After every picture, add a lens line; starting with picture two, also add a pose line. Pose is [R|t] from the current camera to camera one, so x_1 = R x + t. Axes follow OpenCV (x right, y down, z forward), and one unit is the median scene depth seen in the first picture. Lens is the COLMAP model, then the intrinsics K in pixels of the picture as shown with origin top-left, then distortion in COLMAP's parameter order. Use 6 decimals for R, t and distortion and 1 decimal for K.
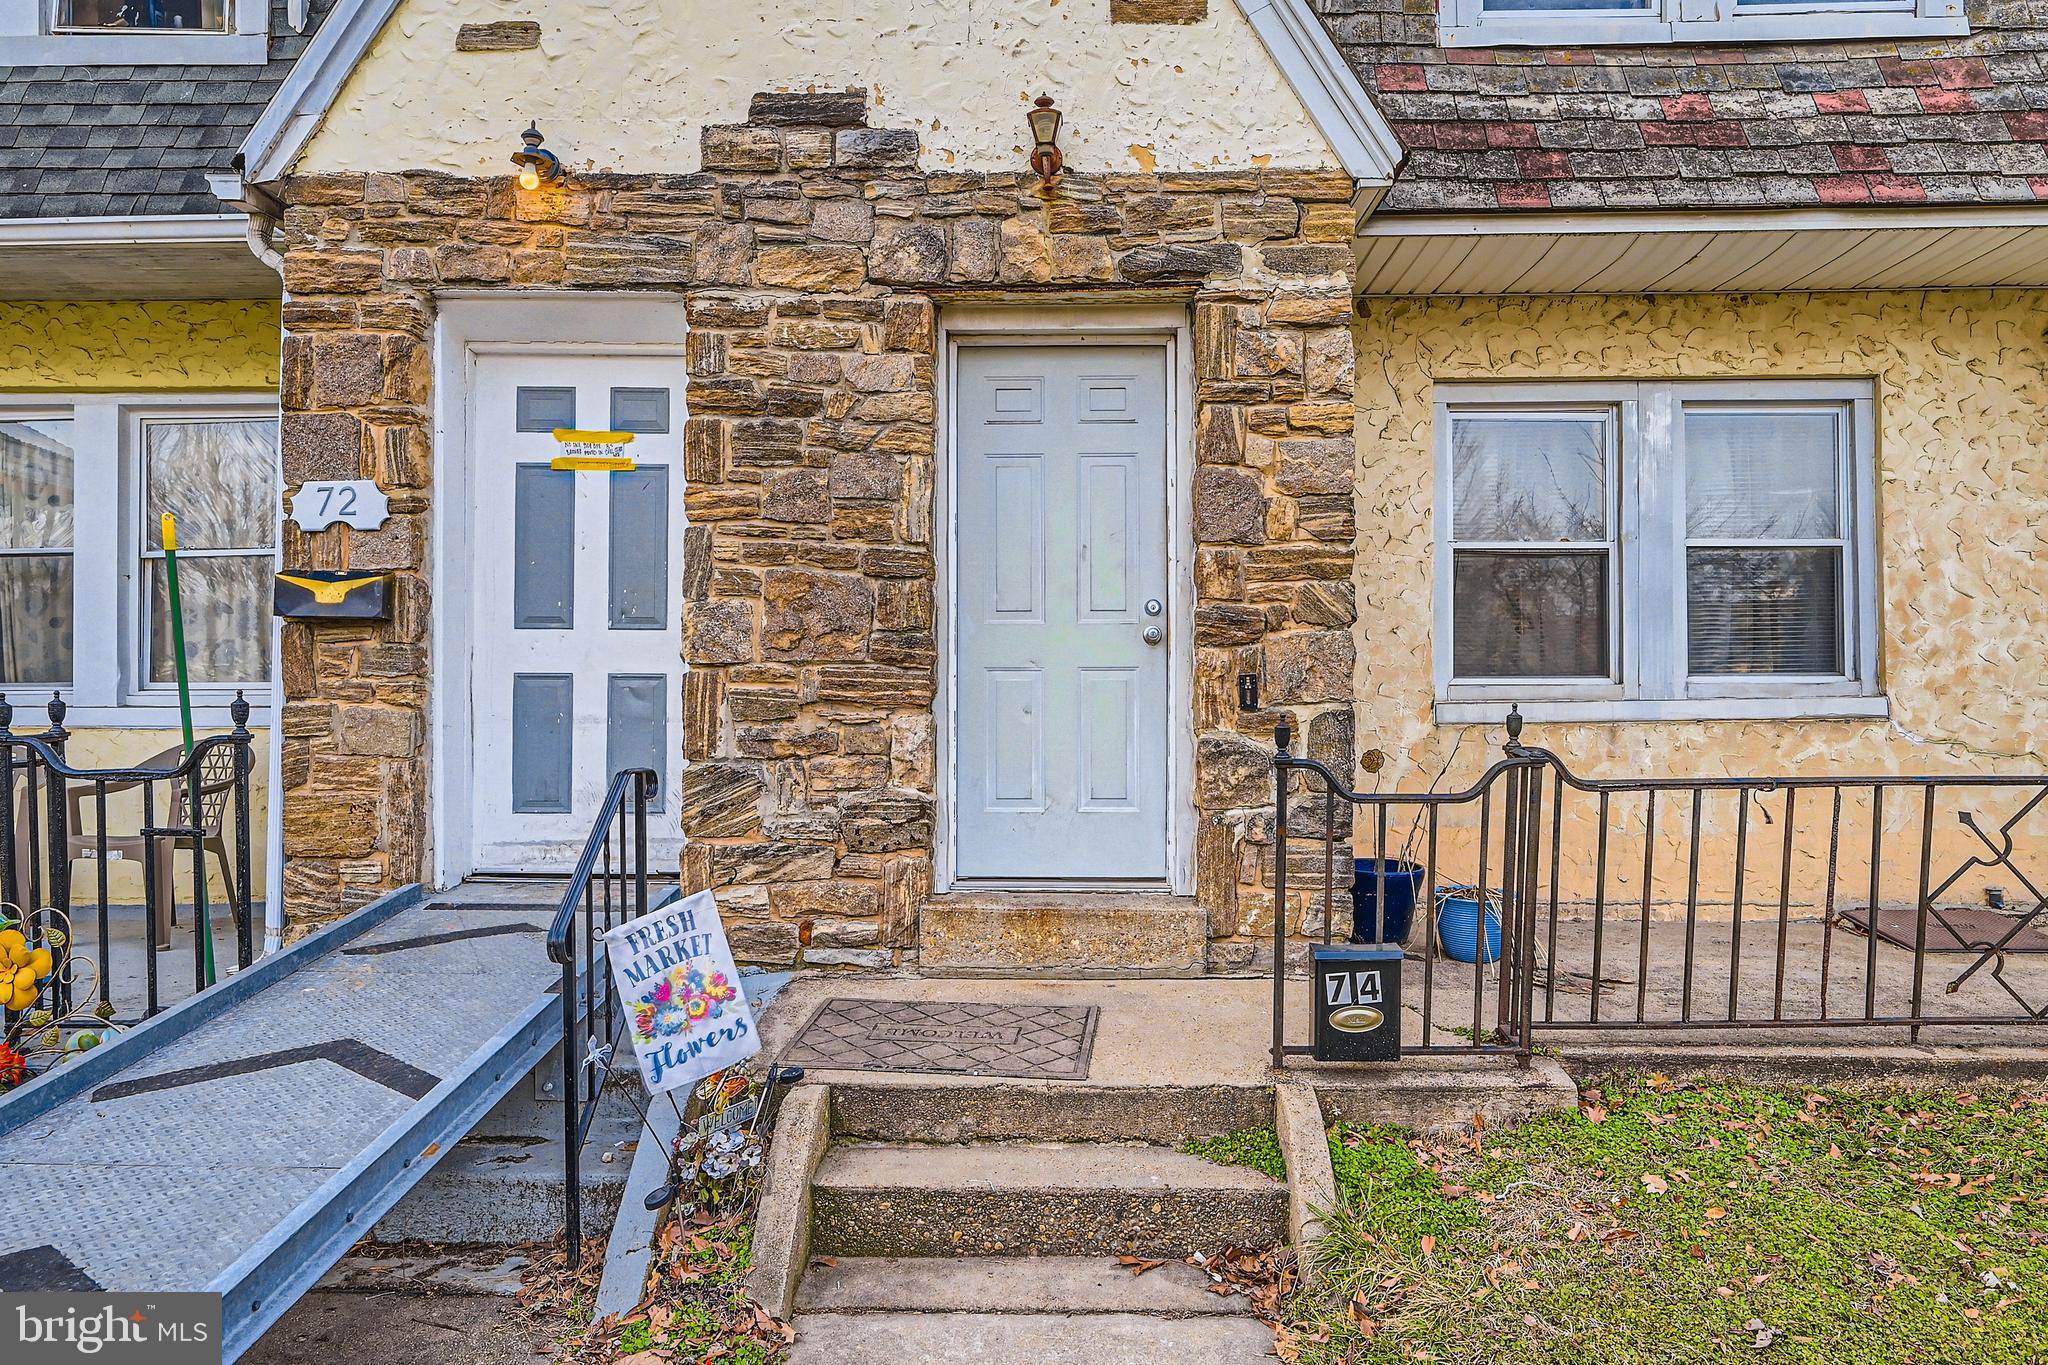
lens RADIAL K [[1268.5, 0, 1025.6], [0, 1268.5, 680.4], [0, 0, 1]] dist [-0.000445, -0.002630]
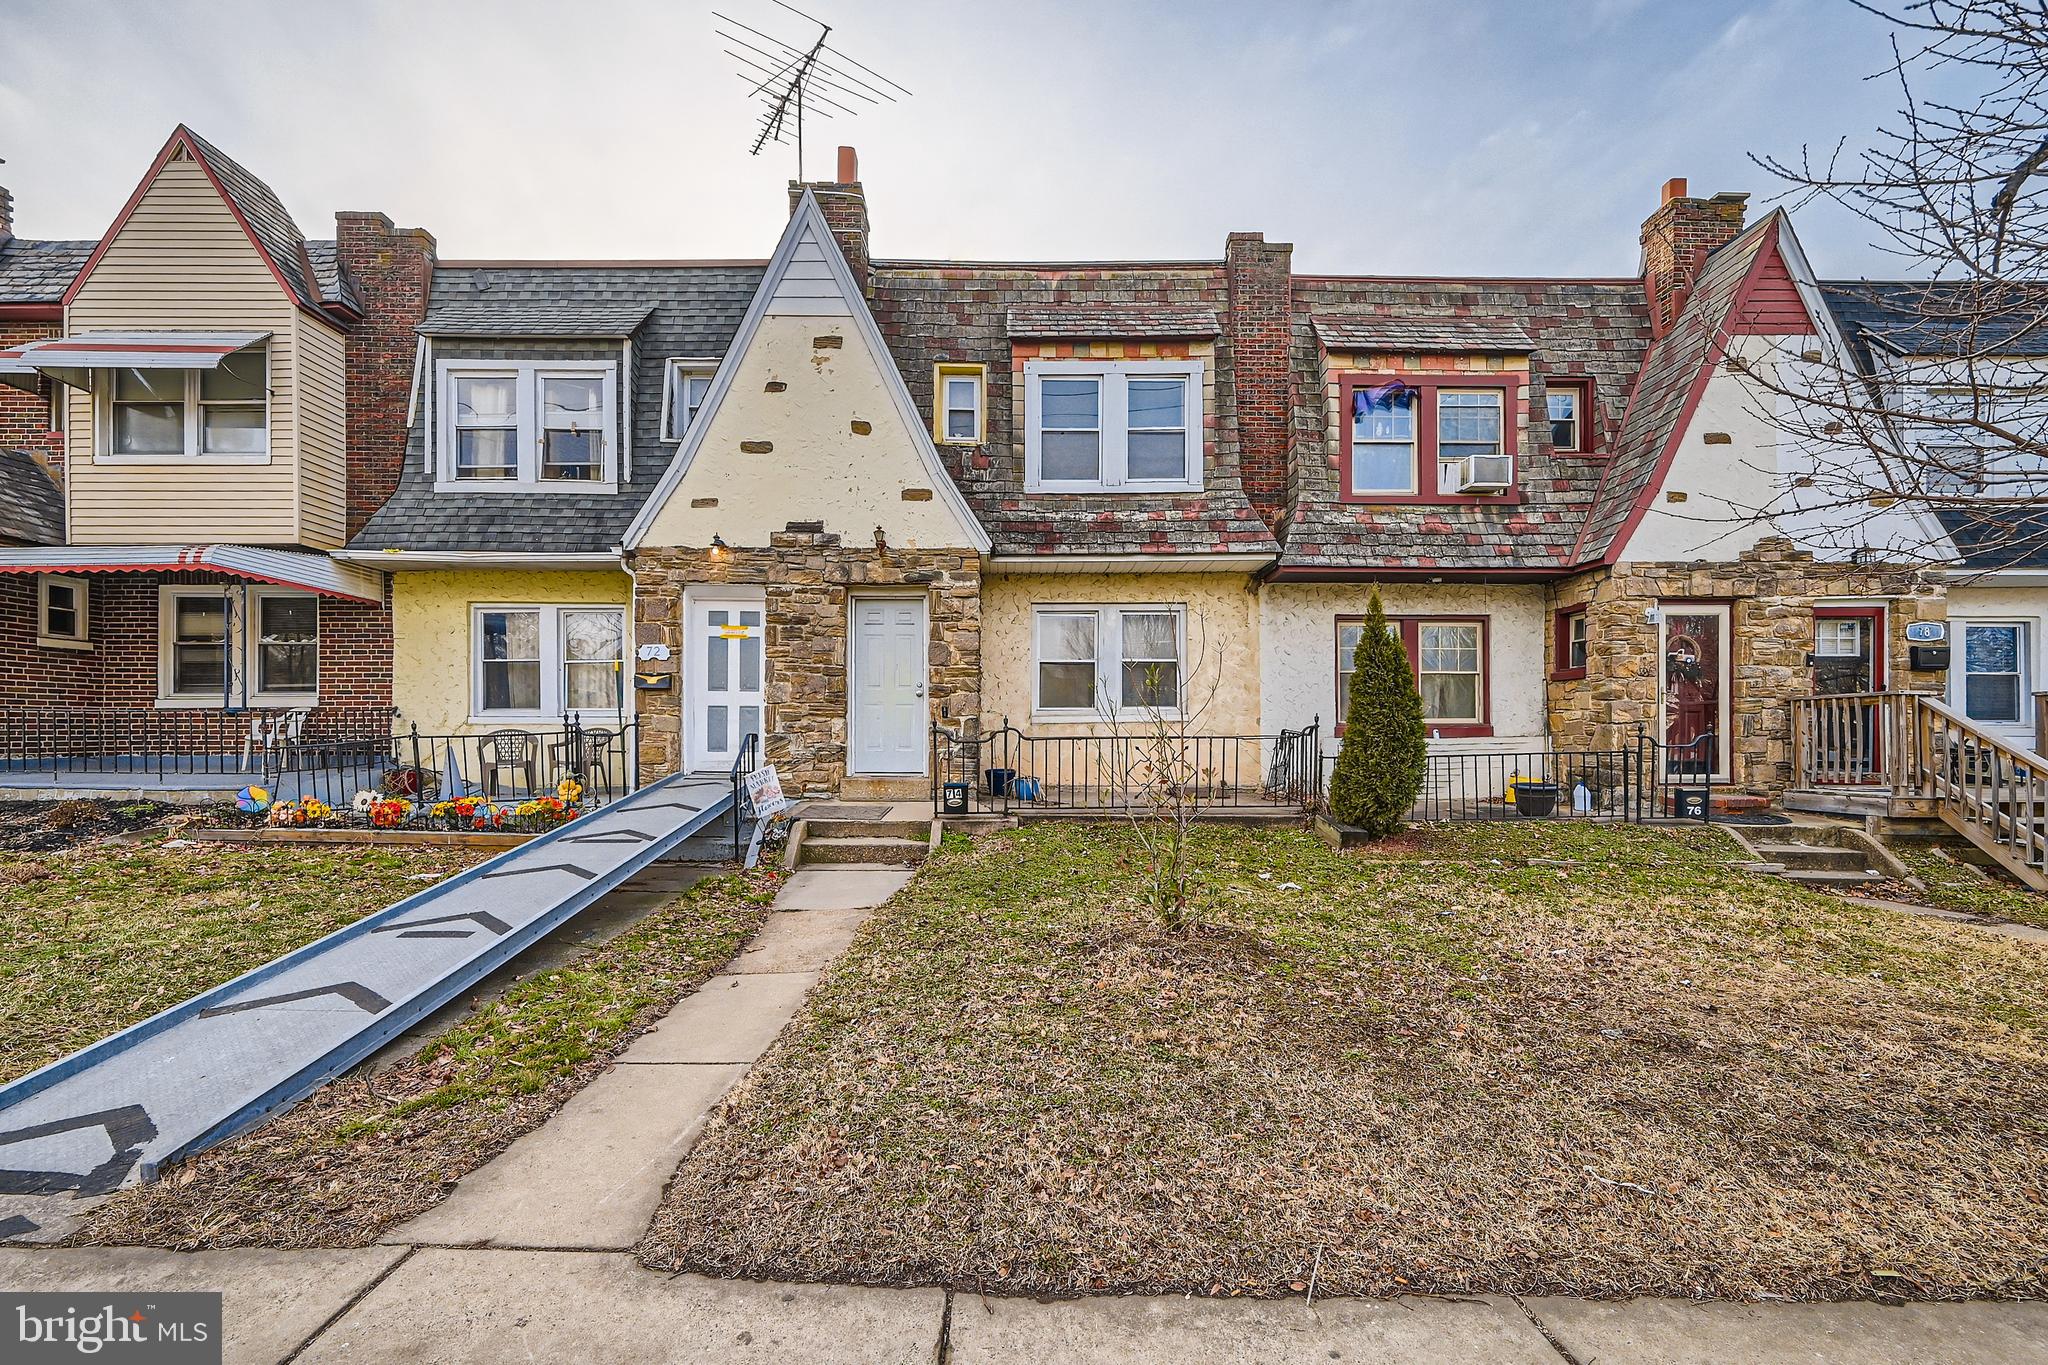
lens RADIAL K [[820.3, 0, 1025.4], [0, 820.3, 720.8], [0, 0, 1]] dist [0.002413, -0.000909]
pose [[0.998660, 0.001645, 0.051721, 0.270978], [-0.002456, 0.999875, 0.015618, -0.001773], [-0.051689, -0.015724, 0.998539, -1.070372]]
